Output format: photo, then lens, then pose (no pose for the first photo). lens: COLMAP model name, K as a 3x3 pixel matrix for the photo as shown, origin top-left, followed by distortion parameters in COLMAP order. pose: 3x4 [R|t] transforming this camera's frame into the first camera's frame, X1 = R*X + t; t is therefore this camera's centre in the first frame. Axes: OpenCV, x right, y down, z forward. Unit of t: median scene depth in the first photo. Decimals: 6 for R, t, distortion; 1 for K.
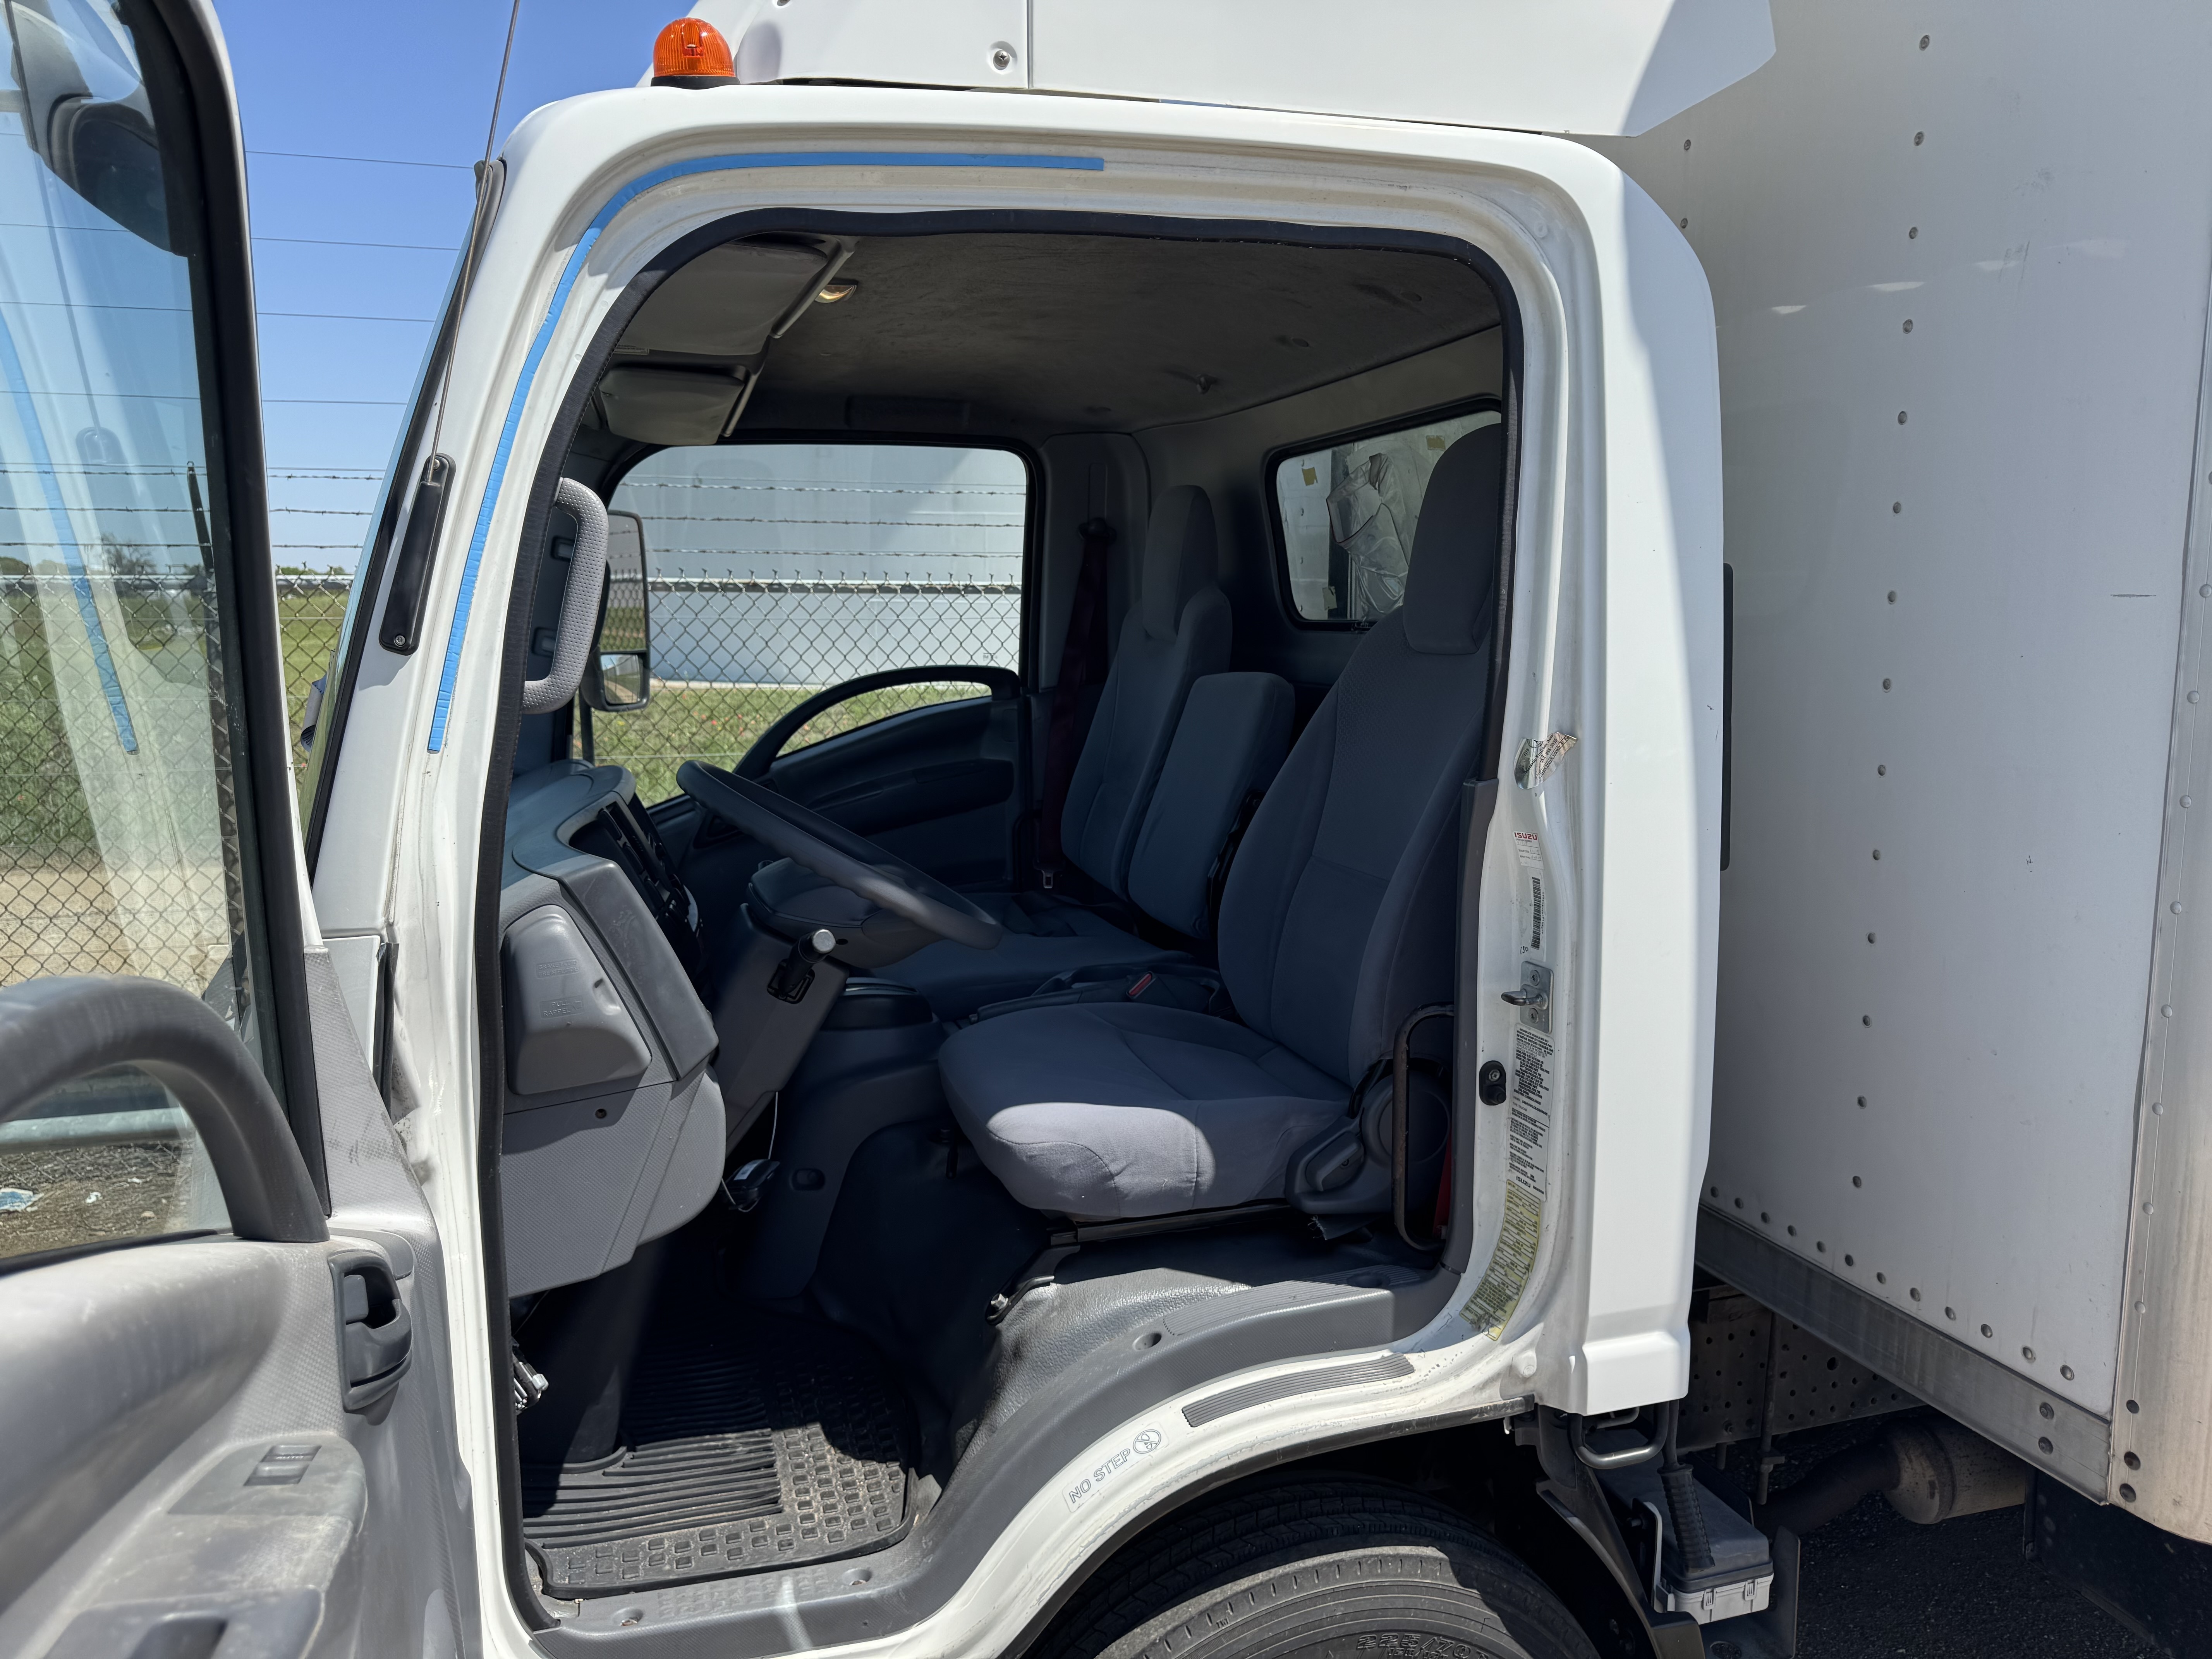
lens RADIAL K [[1567.8, 0, 1106.0], [0, 1567.8, 829.5], [0, 0, 1]] dist [-0.001616, -0.001032]
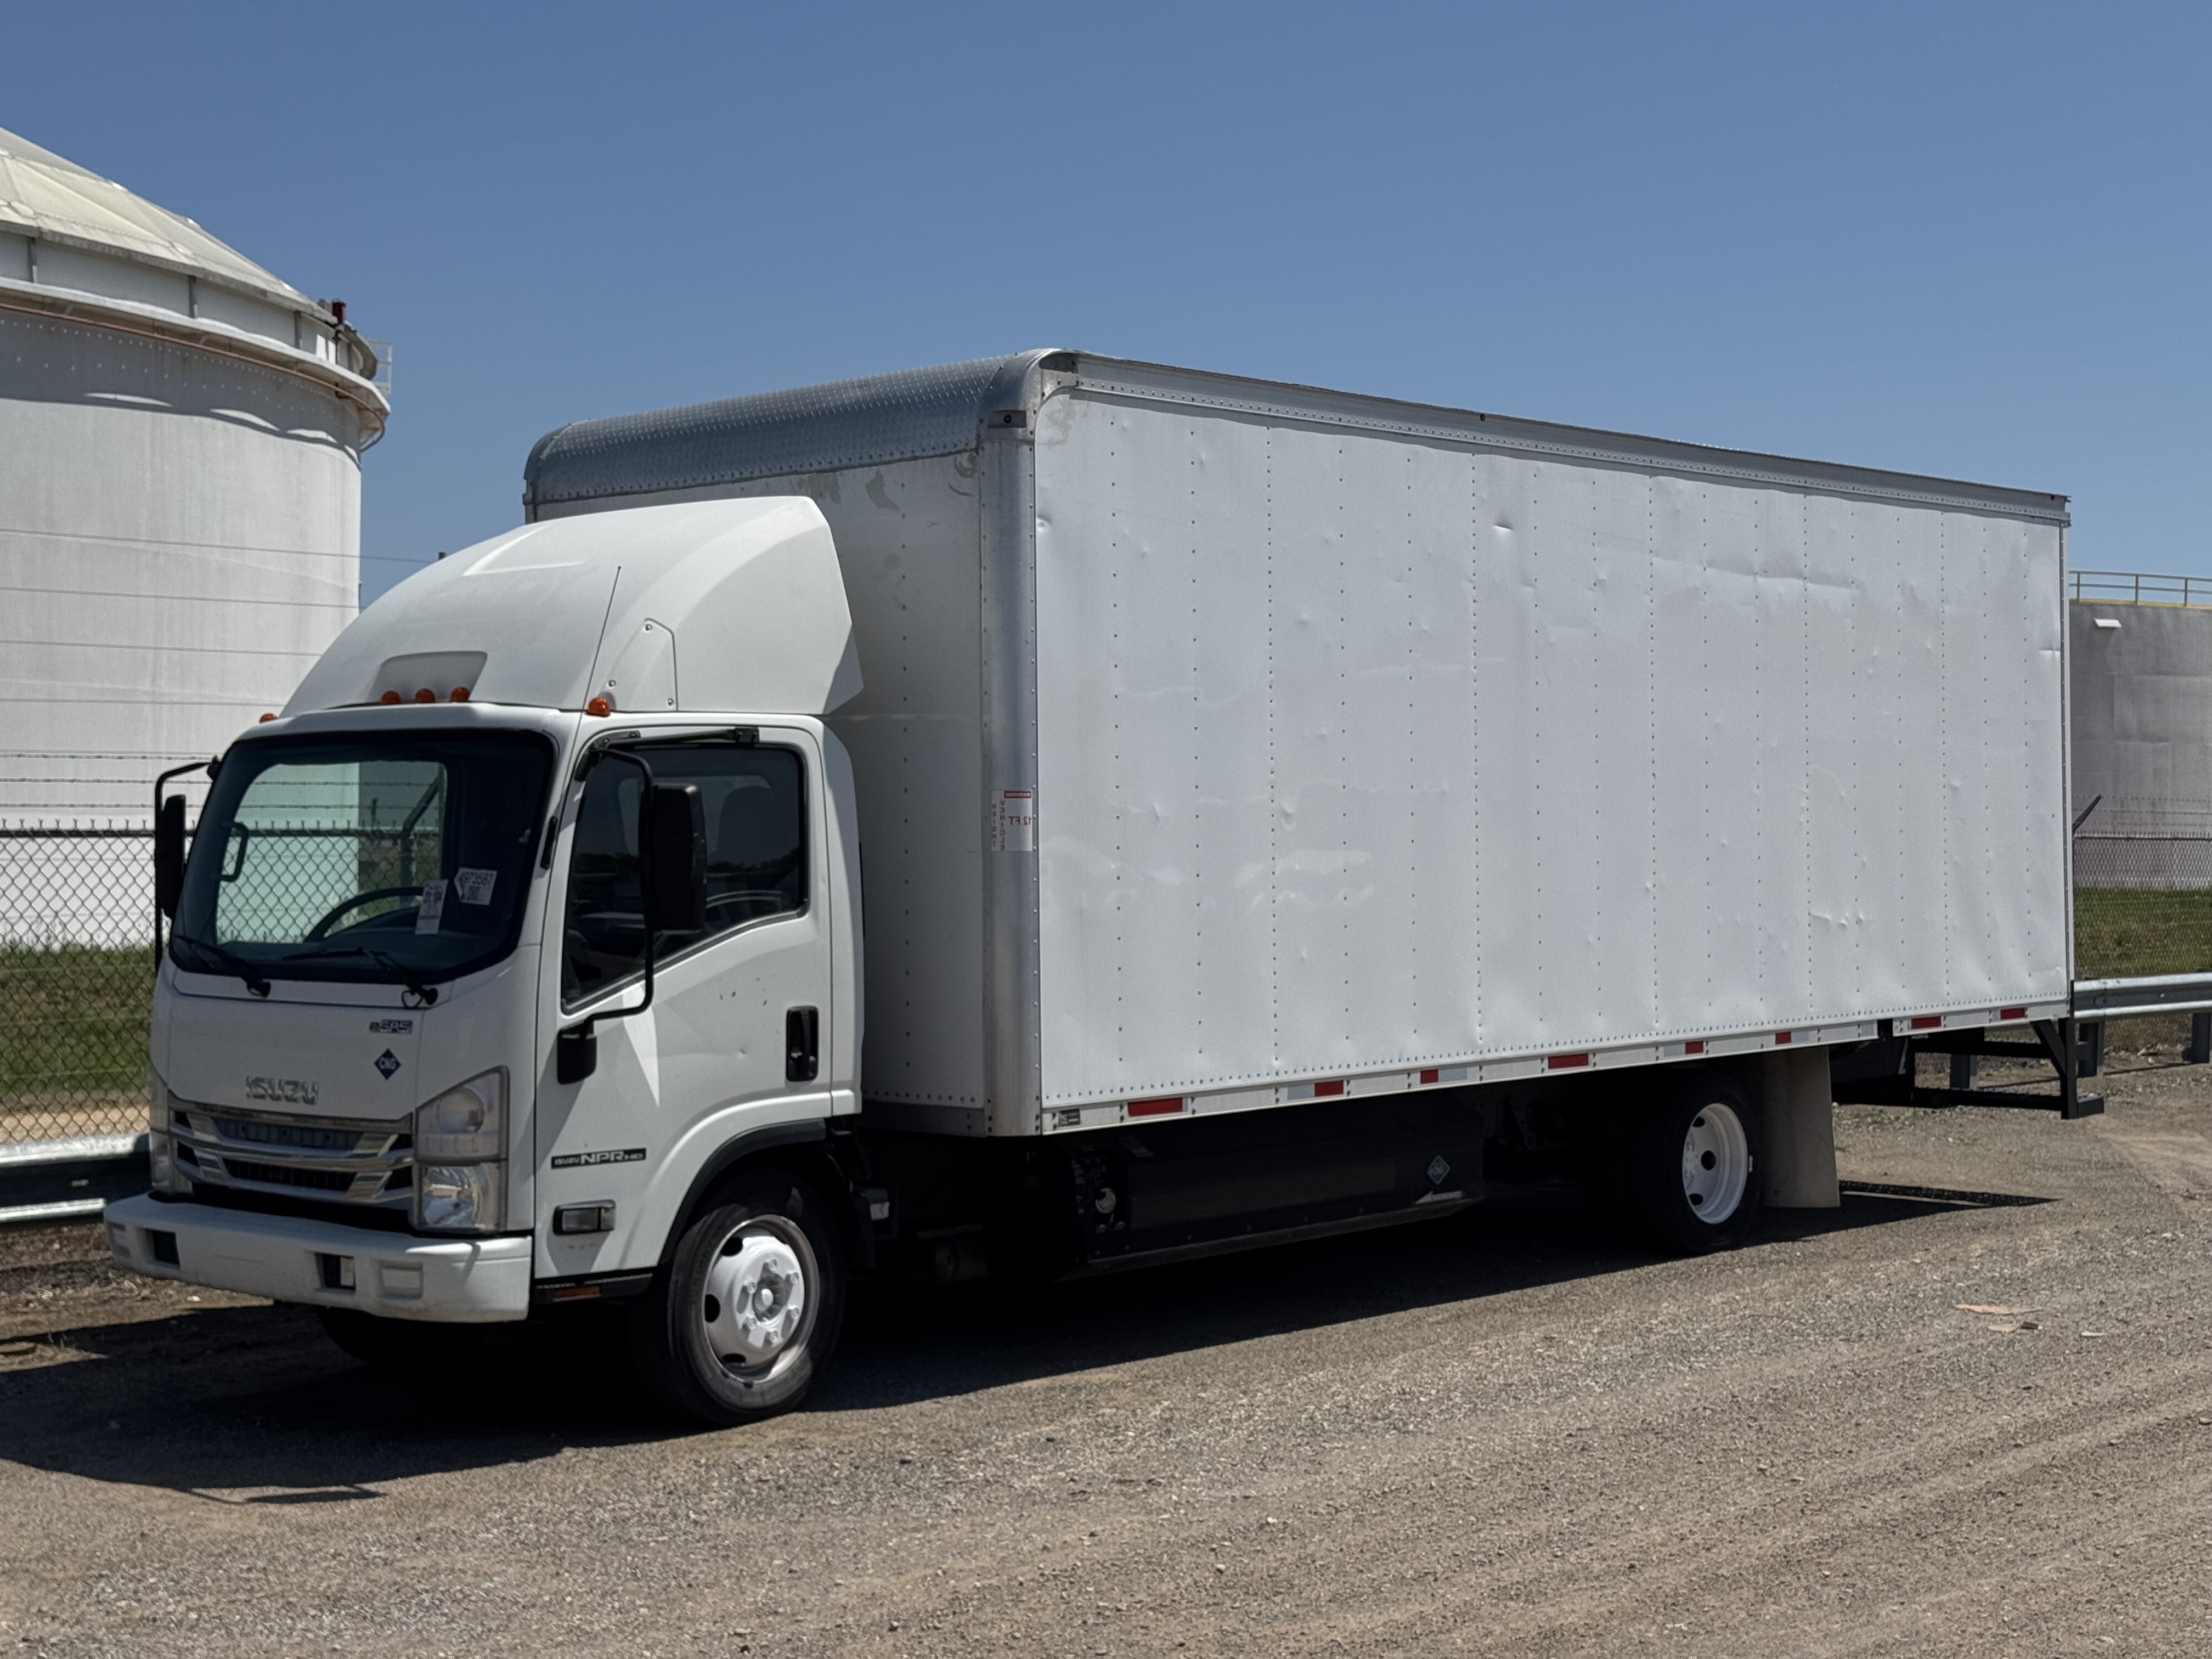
lens RADIAL K [[3079.0, 0, 1106.0], [0, 3079.0, 829.5], [0, 0, 1]] dist [0.155520, 0.059031]
pose [[0.869366, 0.001741, 0.494166, -2.337817], [0.068891, 0.989802, -0.124685, 0.644740], [-0.489343, 0.142441, 0.860380, -4.794384]]
